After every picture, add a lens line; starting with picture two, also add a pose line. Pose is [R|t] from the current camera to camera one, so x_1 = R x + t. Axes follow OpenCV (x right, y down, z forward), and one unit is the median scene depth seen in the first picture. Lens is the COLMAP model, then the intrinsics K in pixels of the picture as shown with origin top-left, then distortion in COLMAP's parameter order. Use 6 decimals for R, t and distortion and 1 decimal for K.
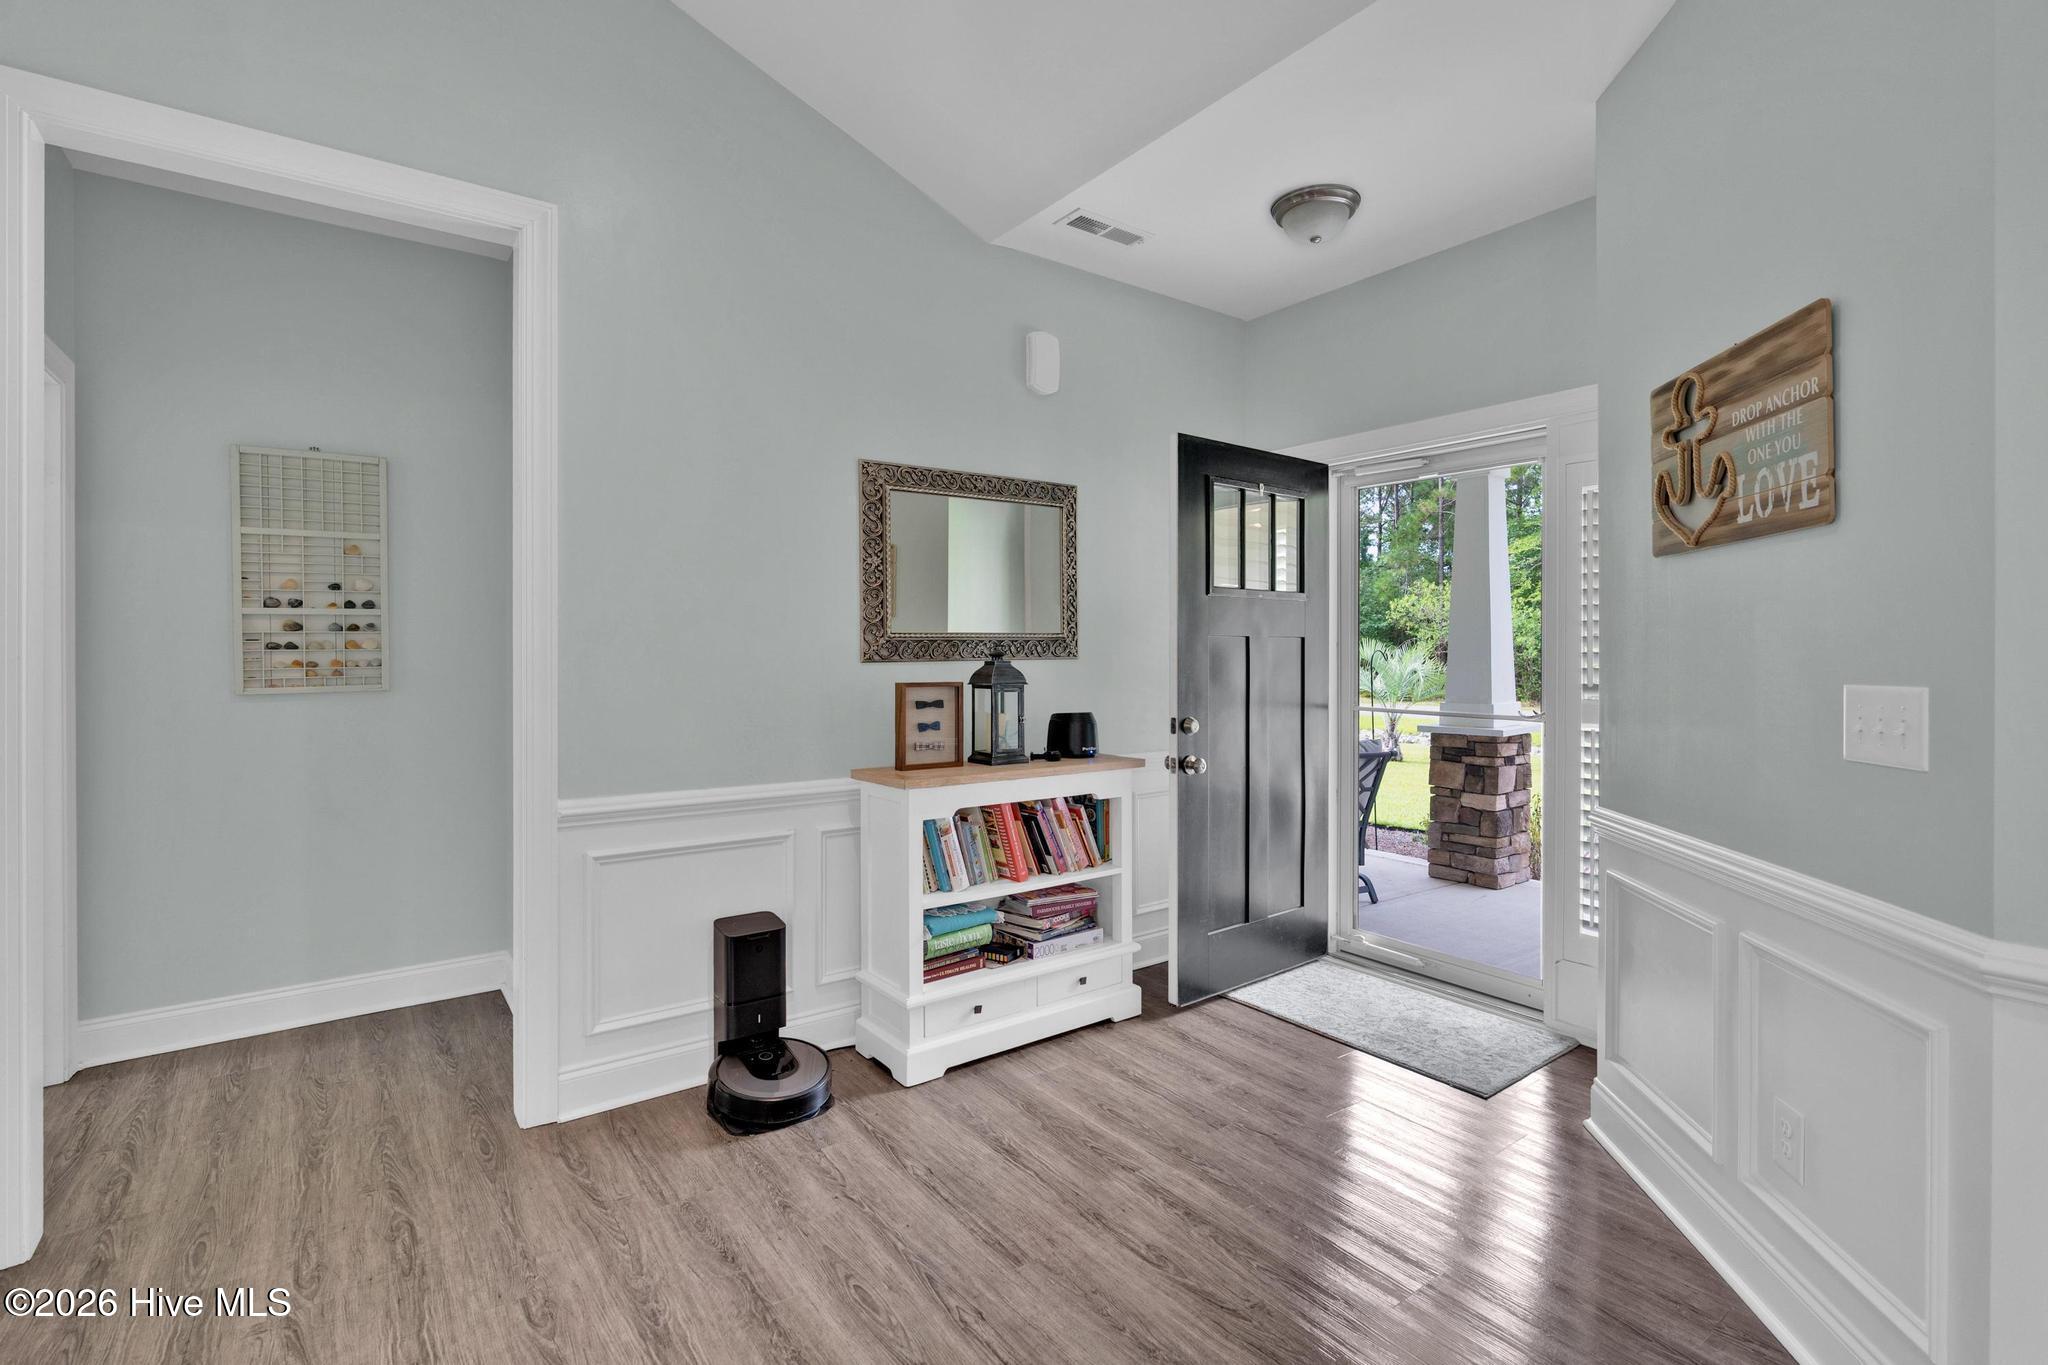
lens RADIAL K [[944.2, 0, 1025.5], [0, 944.2, 660.1], [0, 0, 1]] dist [-0.004292, 0.000616]
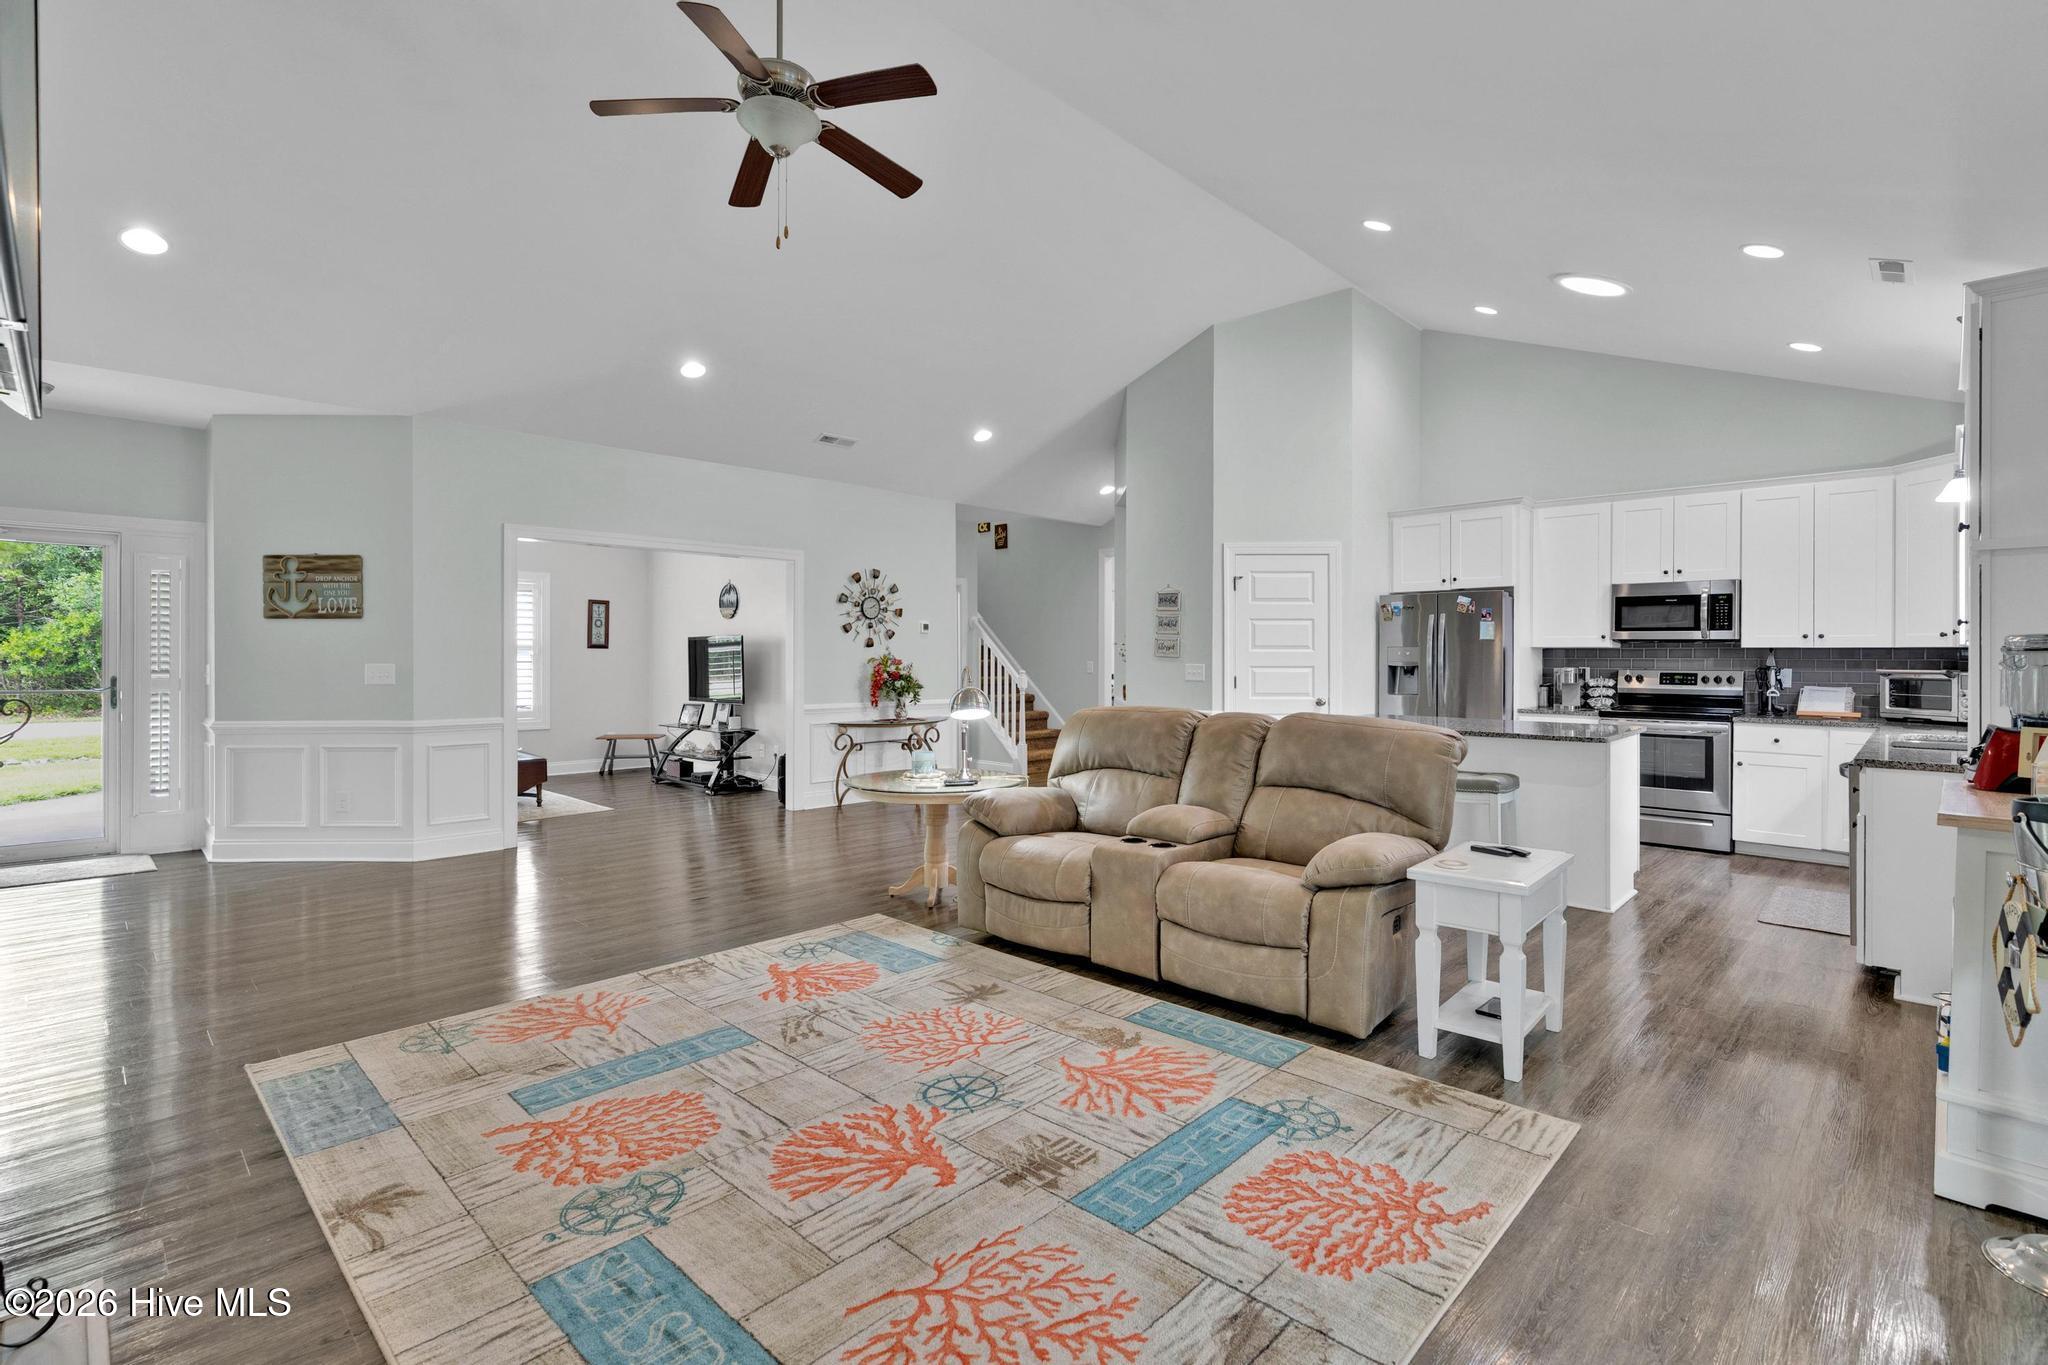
lens RADIAL K [[941.9, 0, 1027.0], [0, 941.9, 671.0], [0, 0, 1]] dist [-0.003537, 0.000150]
pose [[-0.166703, -0.017309, 0.985855, -1.506294], [0.003411, 0.999830, 0.018131, -0.001354], [-0.986001, 0.006385, -0.166615, -0.440696]]
